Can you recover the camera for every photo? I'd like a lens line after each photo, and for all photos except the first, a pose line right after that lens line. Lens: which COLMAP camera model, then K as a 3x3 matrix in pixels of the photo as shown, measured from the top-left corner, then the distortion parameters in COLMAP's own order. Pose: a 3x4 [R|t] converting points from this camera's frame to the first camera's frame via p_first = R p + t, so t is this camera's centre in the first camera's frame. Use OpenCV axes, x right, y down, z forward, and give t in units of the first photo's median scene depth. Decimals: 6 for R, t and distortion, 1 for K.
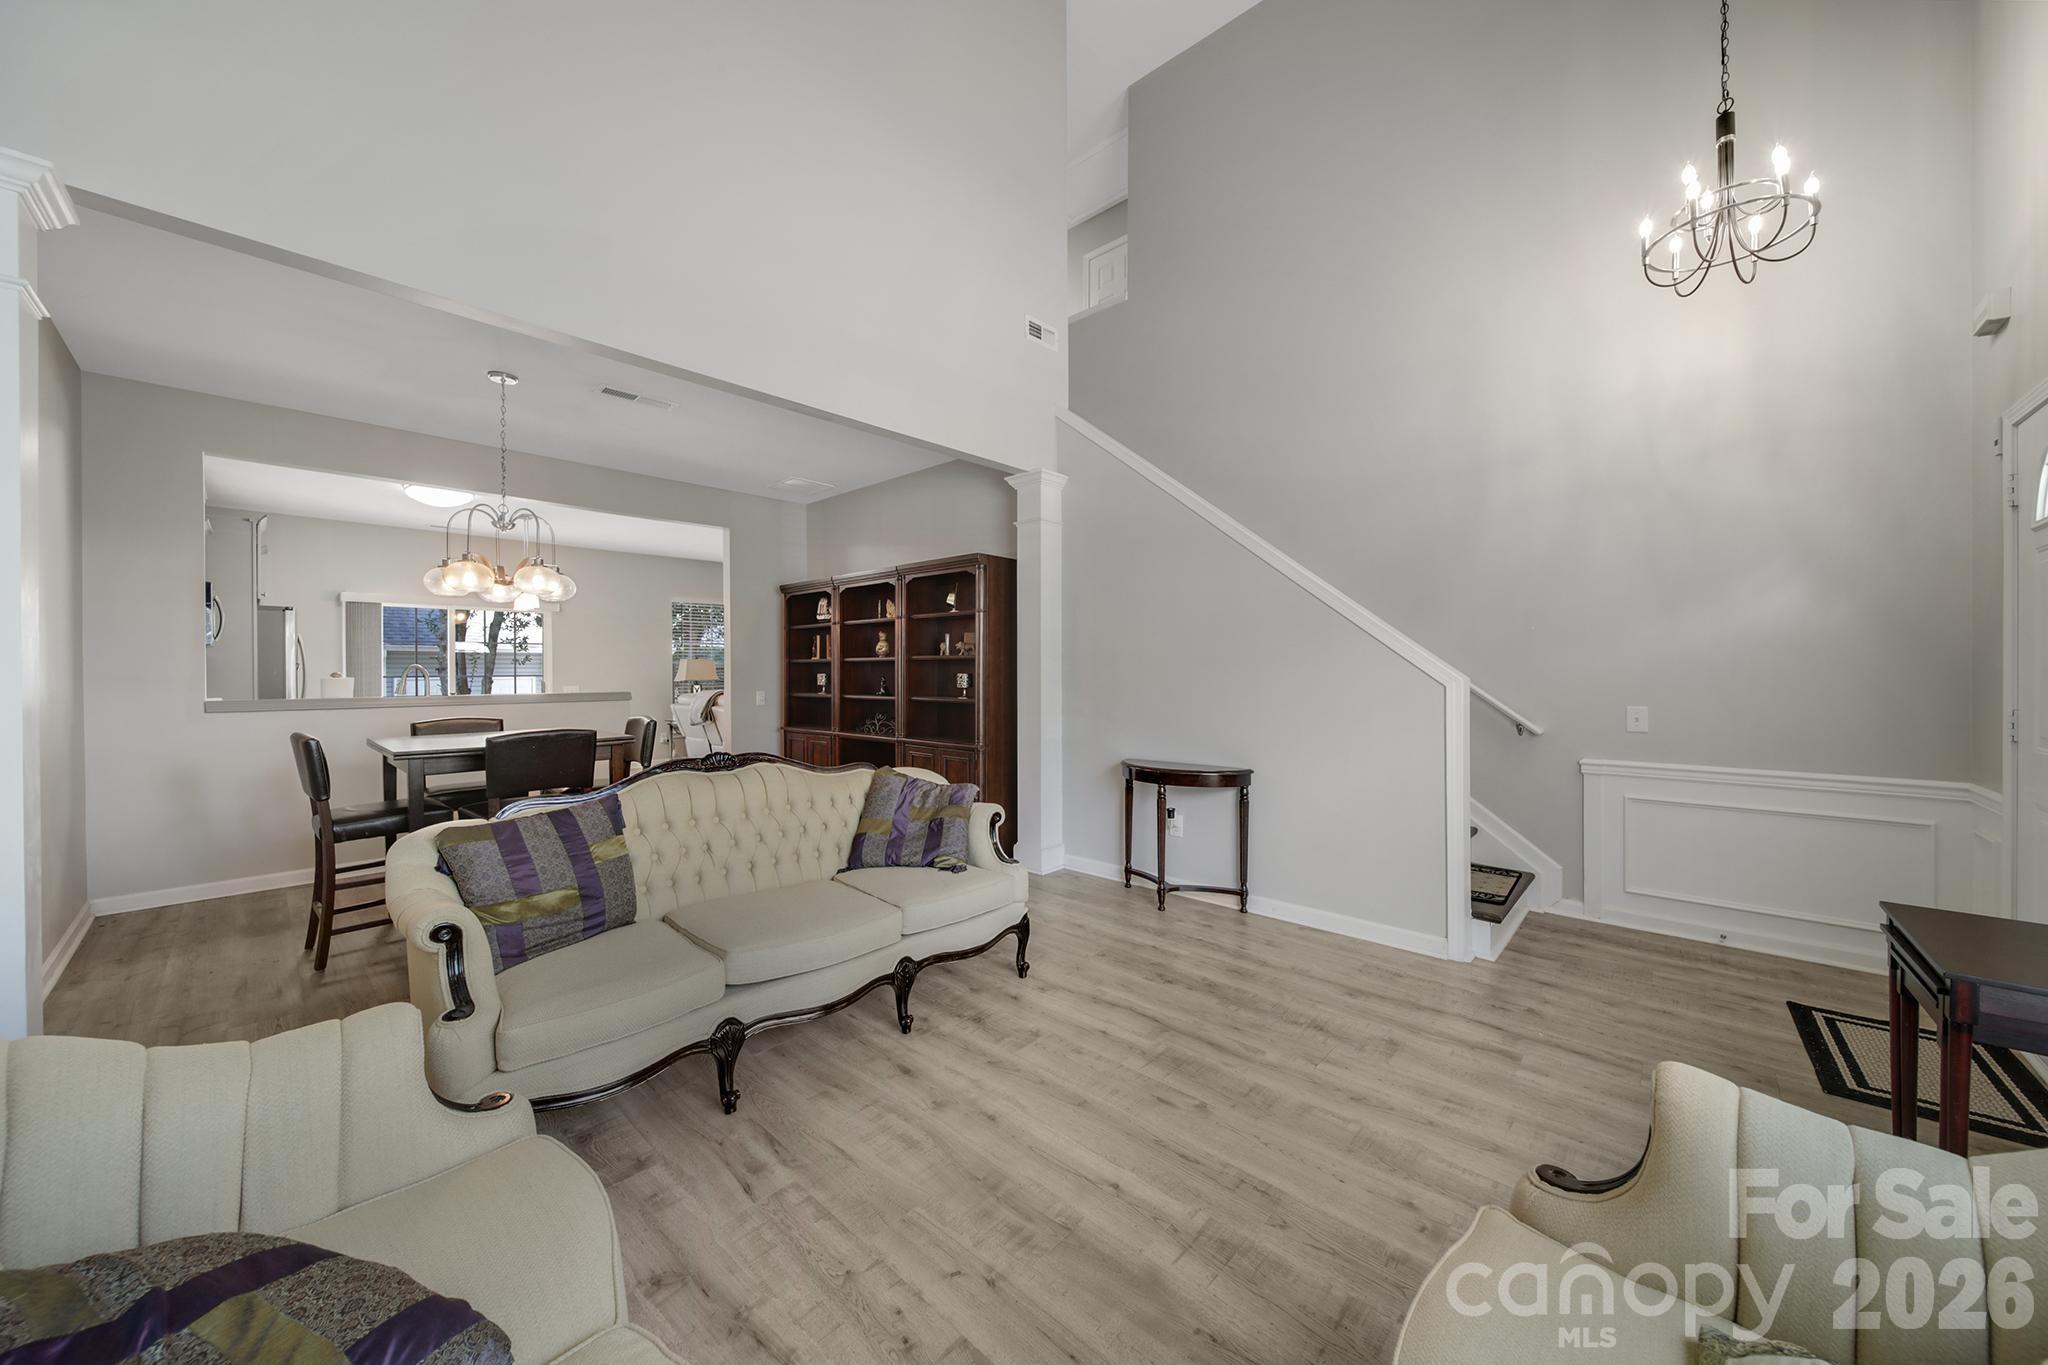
lens RADIAL K [[717.9, 0, 1005.9], [0, 717.9, 673.5], [0, 0, 1]] dist [-0.003359, -0.000961]
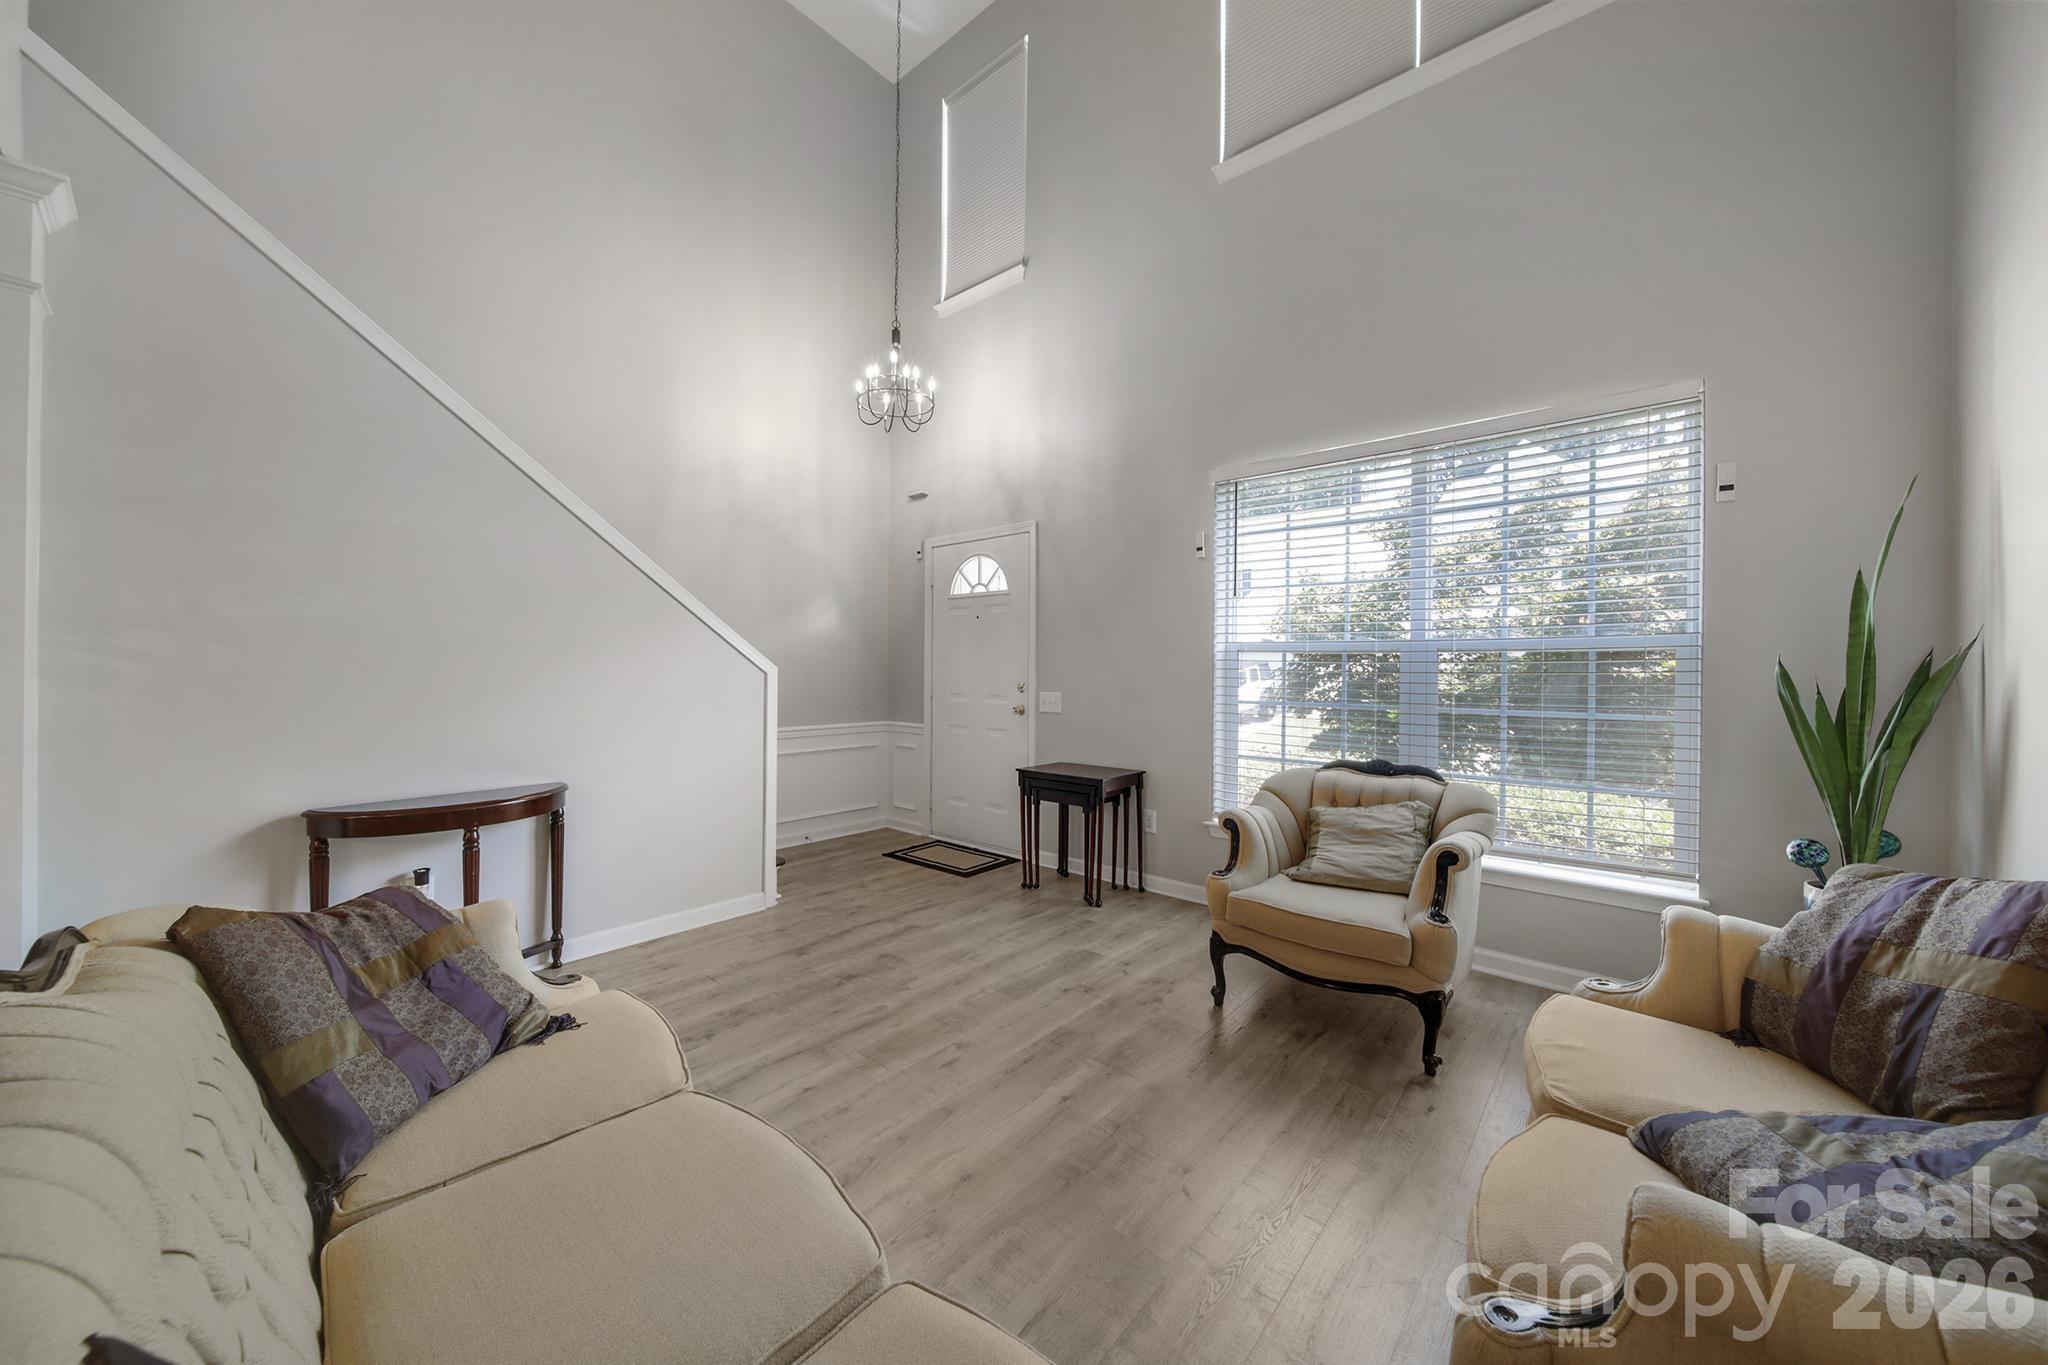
lens RADIAL K [[717.9, 0, 1043.4], [0, 717.9, 677.6], [0, 0, 1]] dist [-0.003359, -0.000961]
pose [[-0.067622, -0.011559, 0.997644, -0.751183], [-0.007500, 0.999911, 0.011077, 0.011639], [-0.997683, -0.006733, -0.067702, 0.836447]]
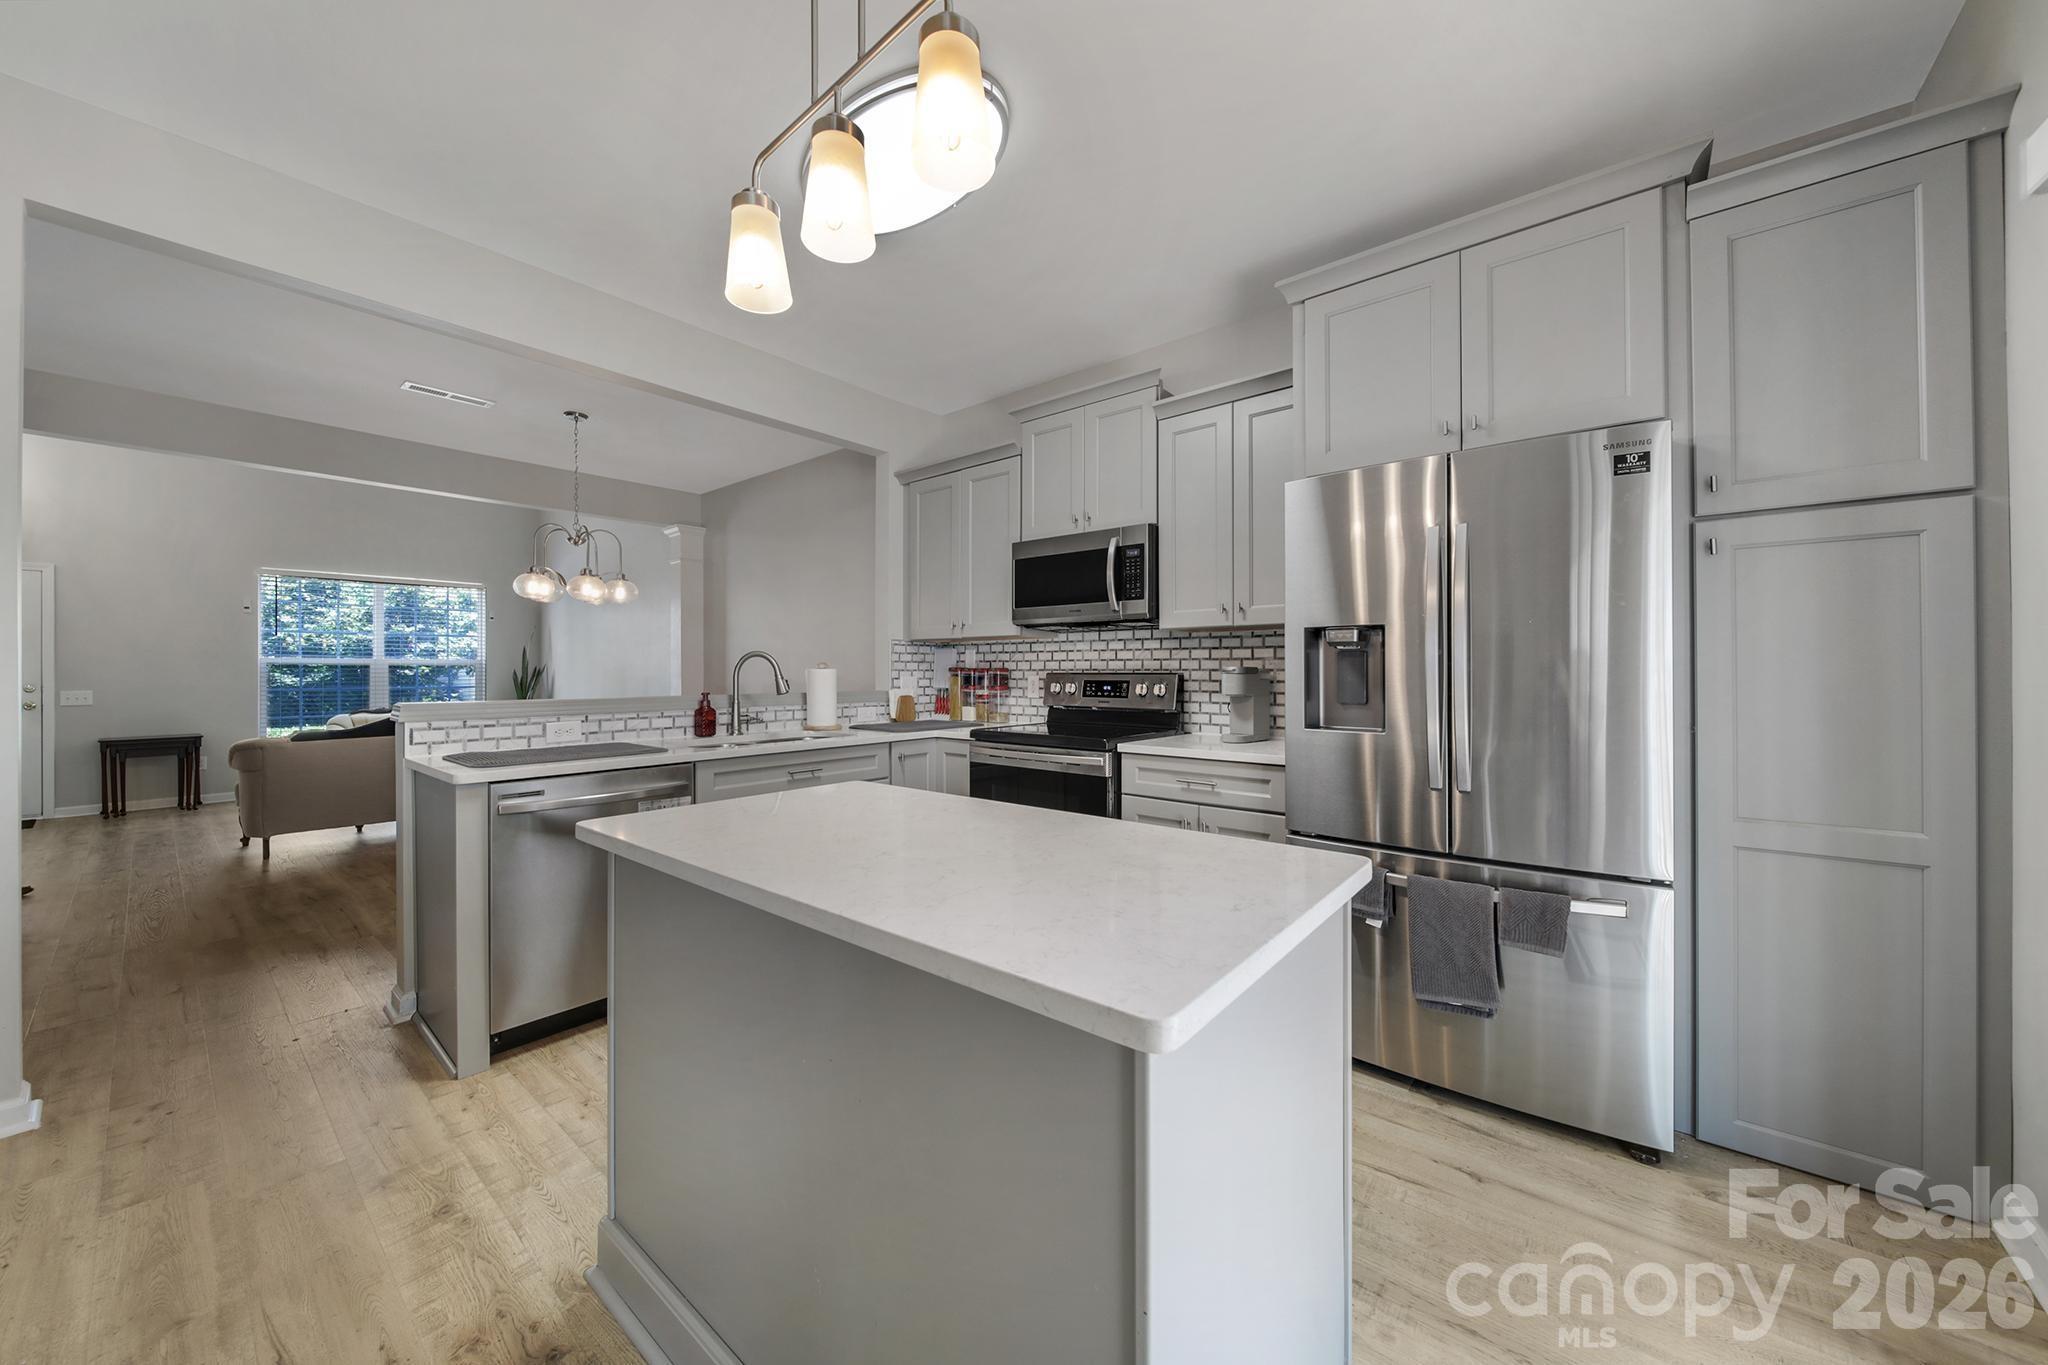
lens RADIAL K [[717.9, 0, 1017.2], [0, 717.9, 668.3], [0, 0, 1]] dist [-0.003359, -0.000961]
pose [[-0.996562, 0.006101, -0.082630, -2.116156], [0.006193, 0.999980, -0.000855, 0.010698], [0.082623, -0.001363, -0.996580, 3.590191]]
